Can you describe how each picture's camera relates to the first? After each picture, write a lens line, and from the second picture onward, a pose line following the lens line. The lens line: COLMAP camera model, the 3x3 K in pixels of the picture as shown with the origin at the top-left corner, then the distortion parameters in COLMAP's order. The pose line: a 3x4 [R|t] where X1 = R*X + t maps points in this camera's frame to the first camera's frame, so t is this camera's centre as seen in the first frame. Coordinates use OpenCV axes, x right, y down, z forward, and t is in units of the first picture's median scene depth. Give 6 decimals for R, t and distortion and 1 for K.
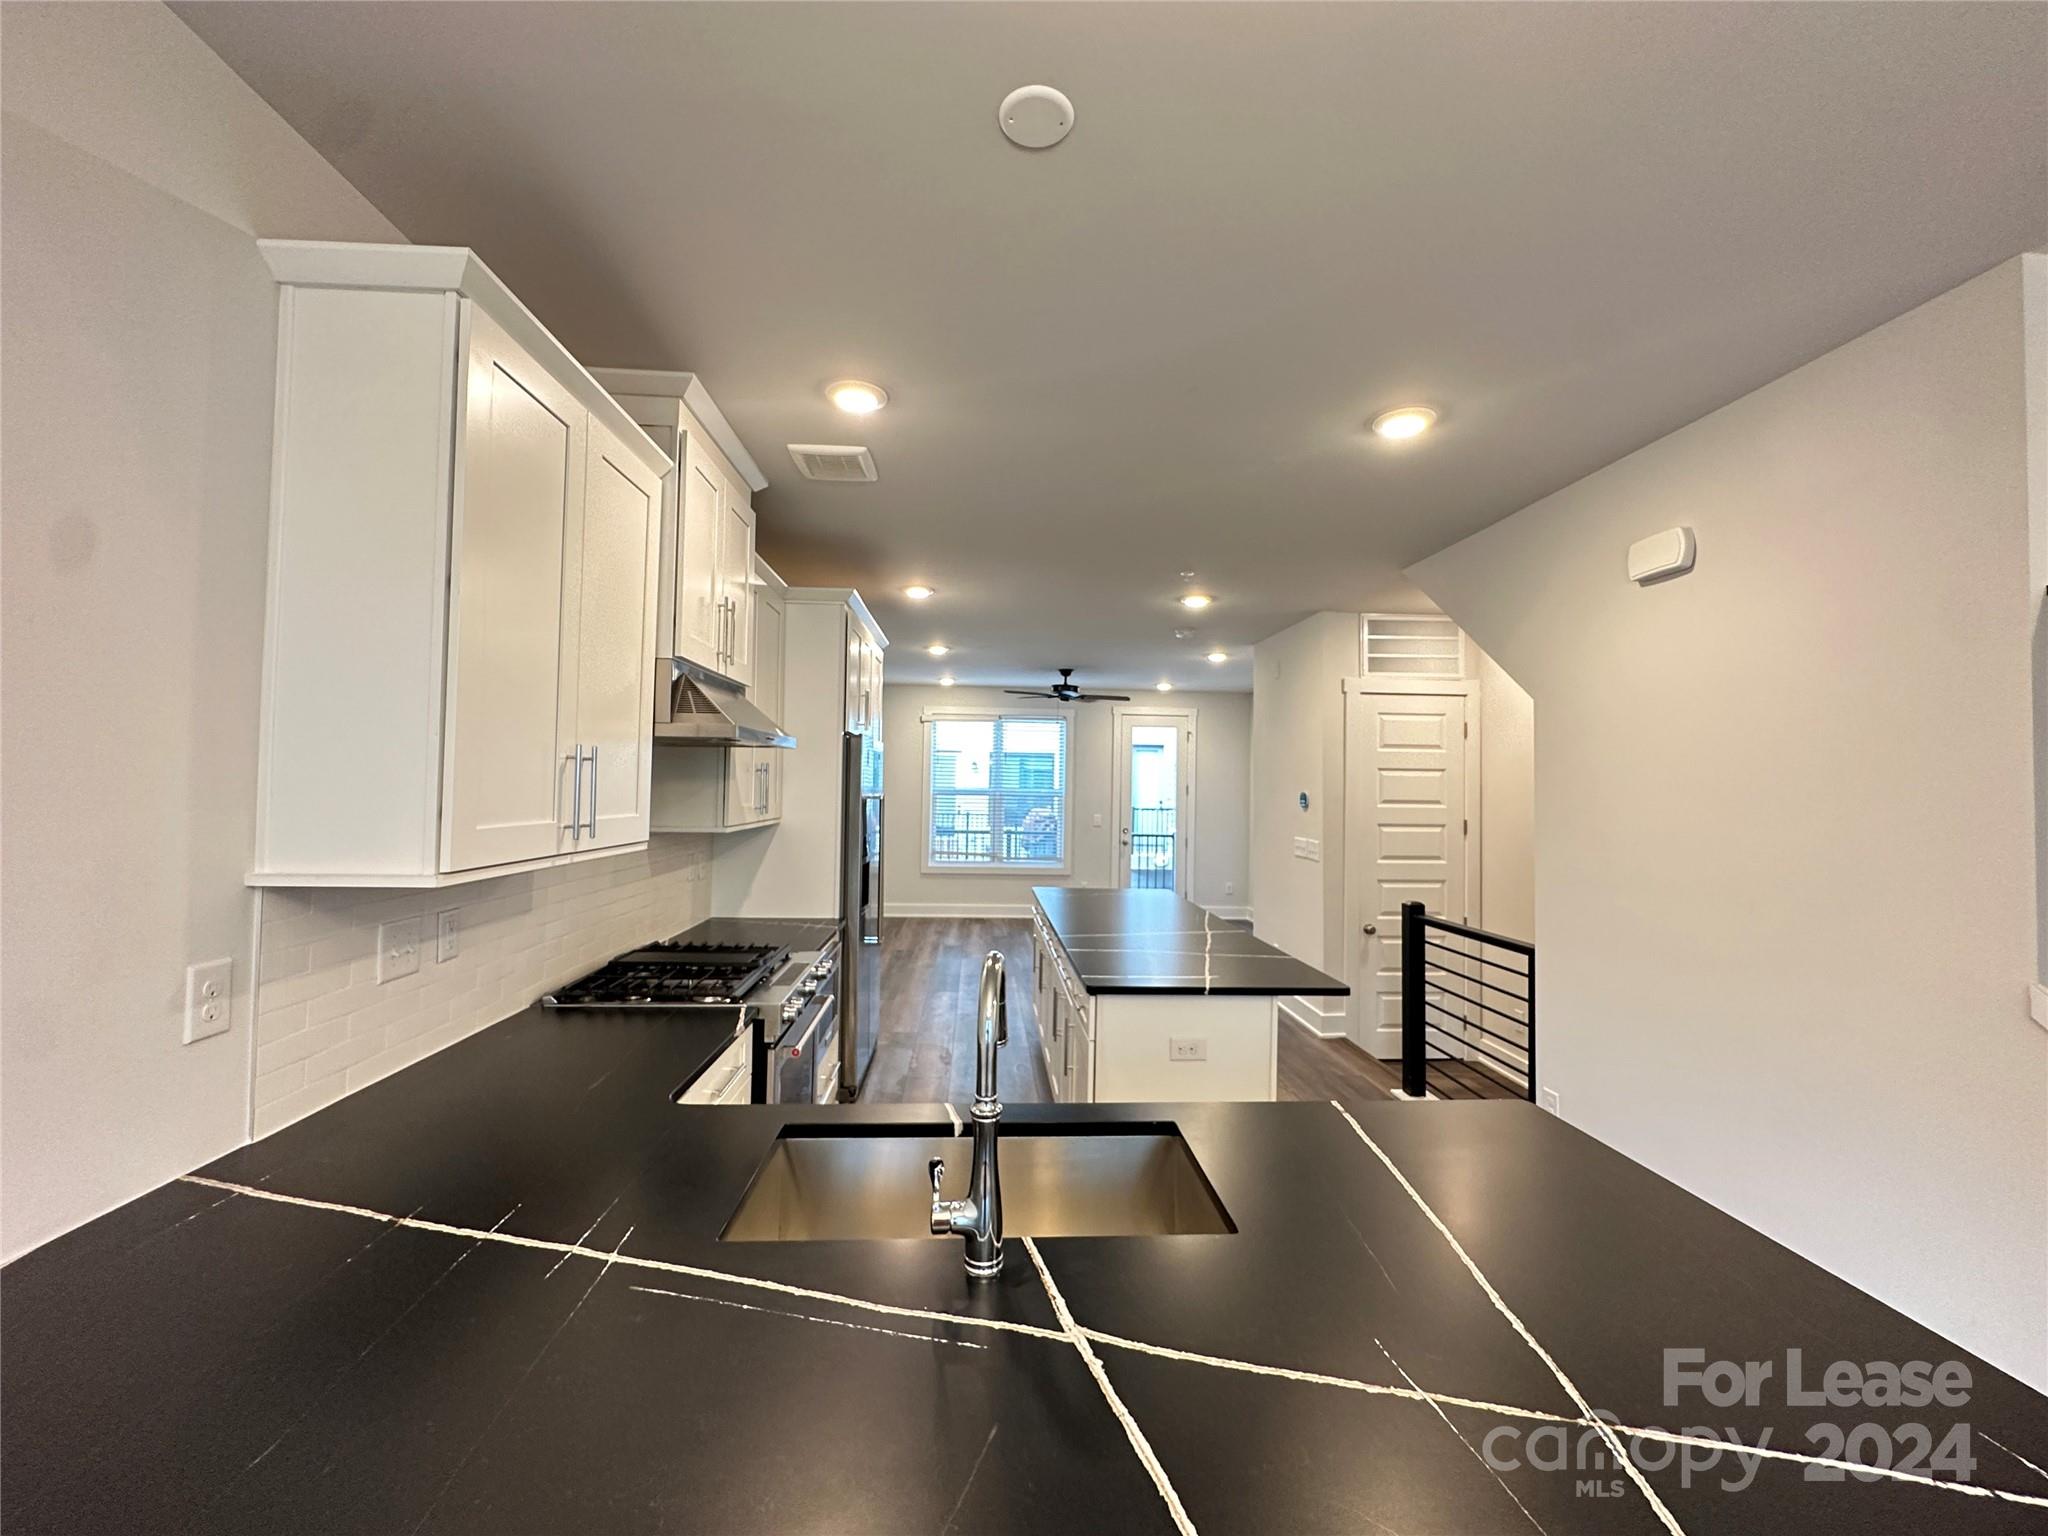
lens RADIAL K [[819.8, 0, 1014.0], [0, 819.8, 770.0], [0, 0, 1]] dist [-0.005257, 0.000864]
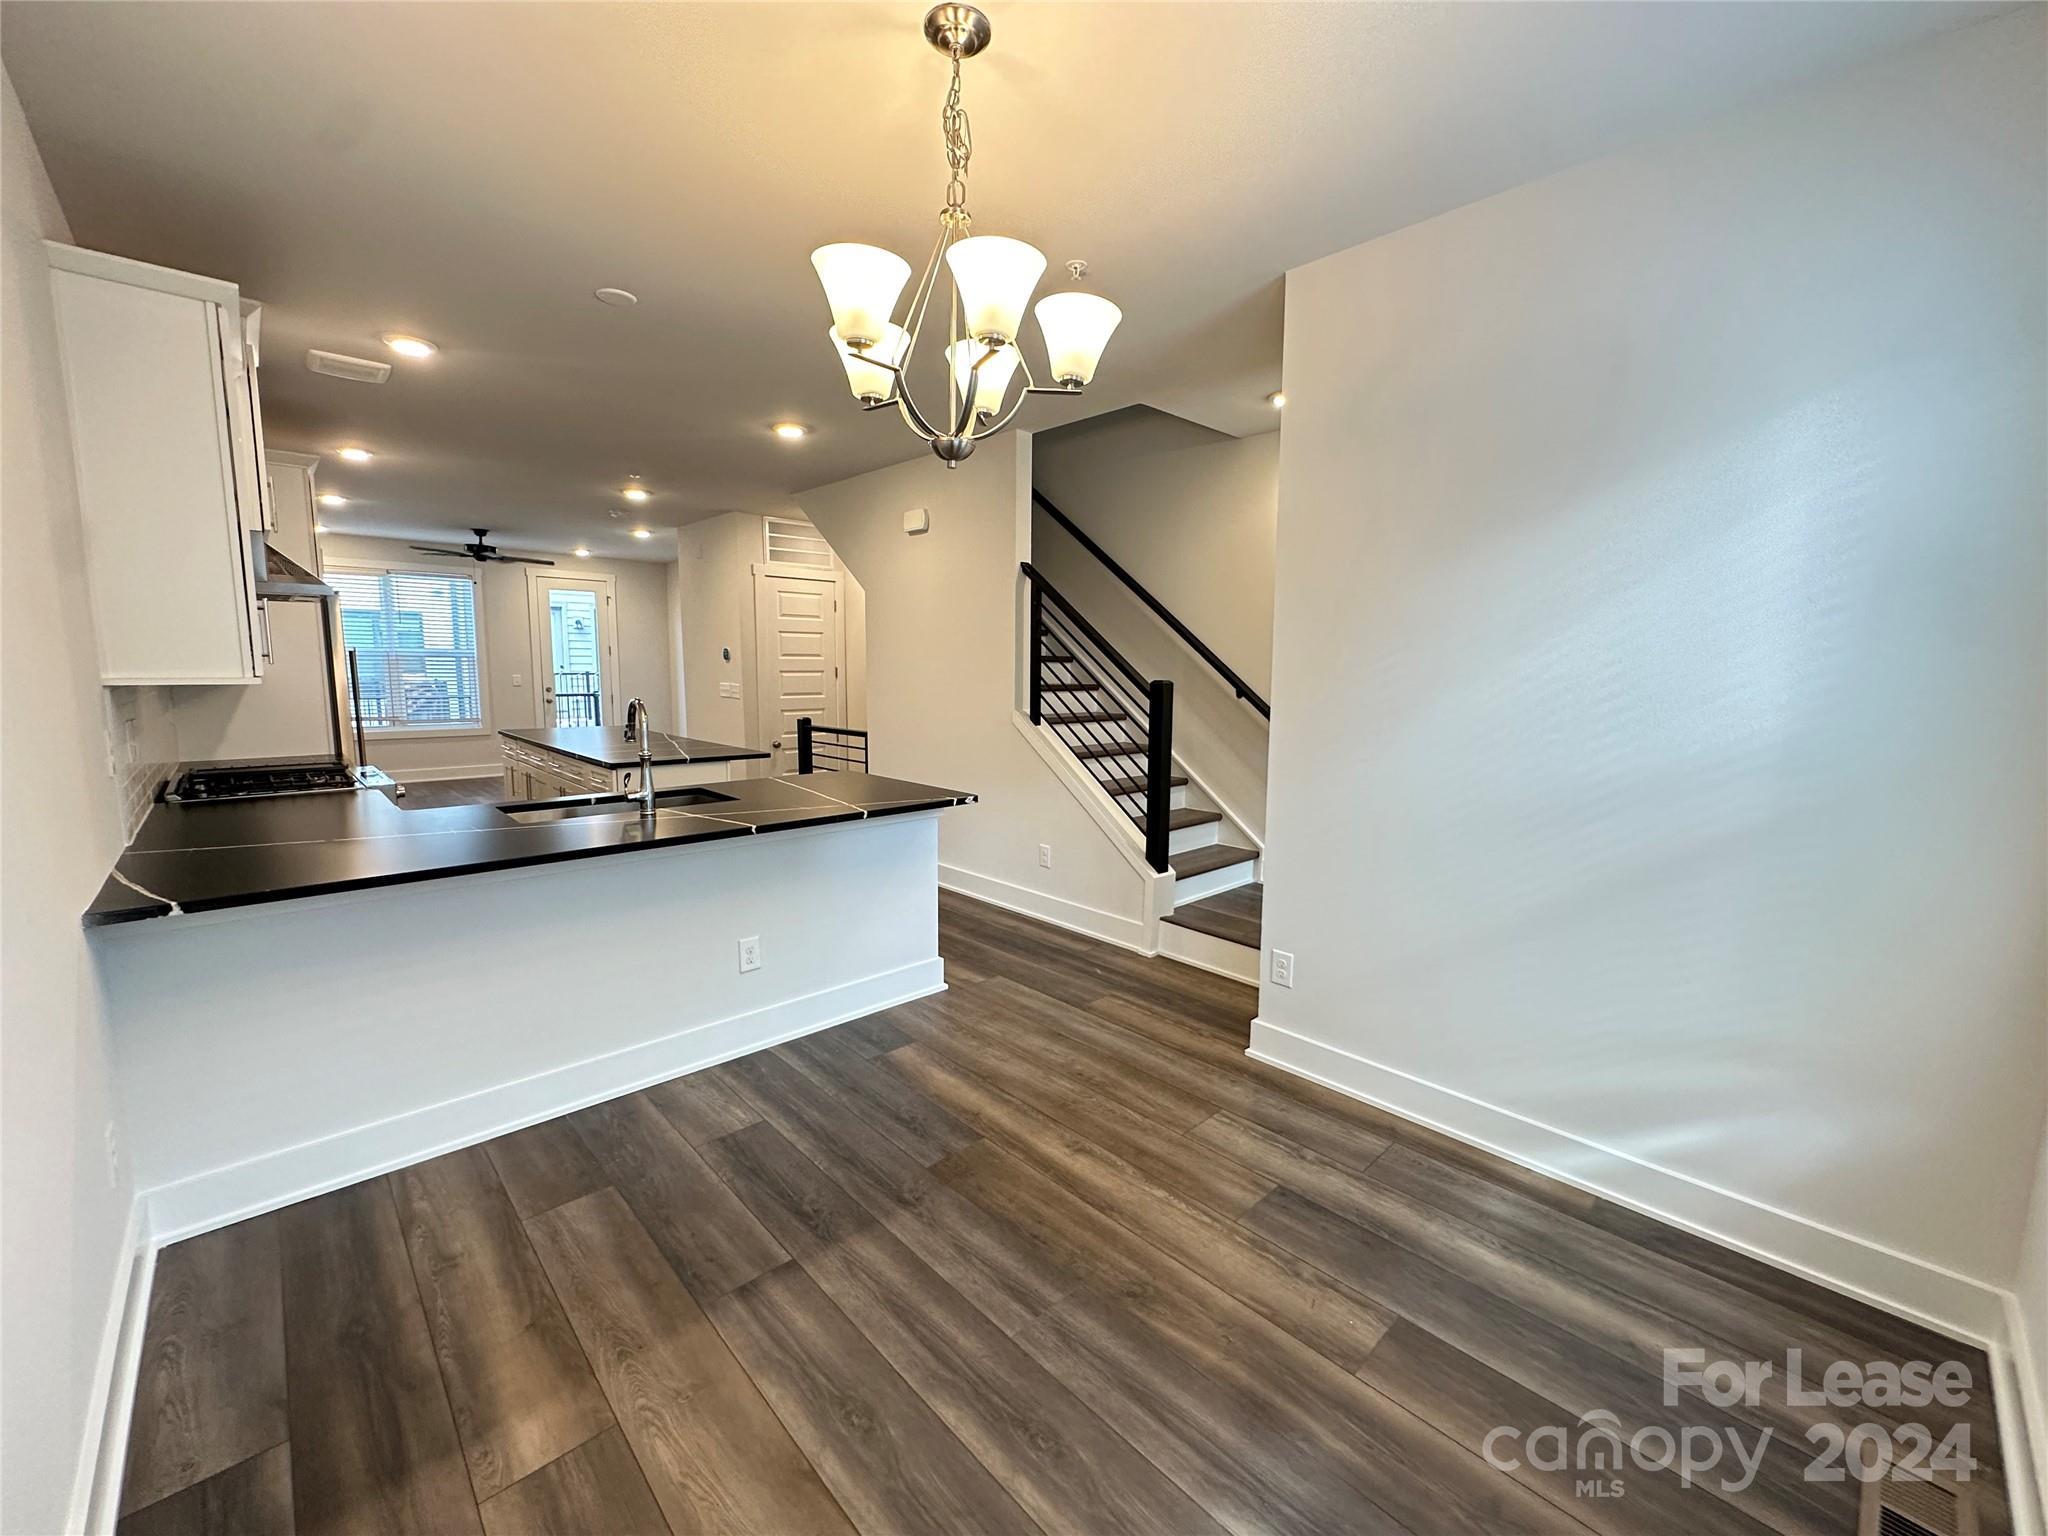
lens RADIAL K [[819.8, 0, 1039.9], [0, 819.8, 755.2], [0, 0, 1]] dist [-0.005257, 0.000864]
pose [[0.745166, -0.081992, 0.661820, -0.158375], [-0.012605, 0.990504, 0.136904, 0.009680], [-0.666760, -0.110359, 0.737056, -0.335288]]
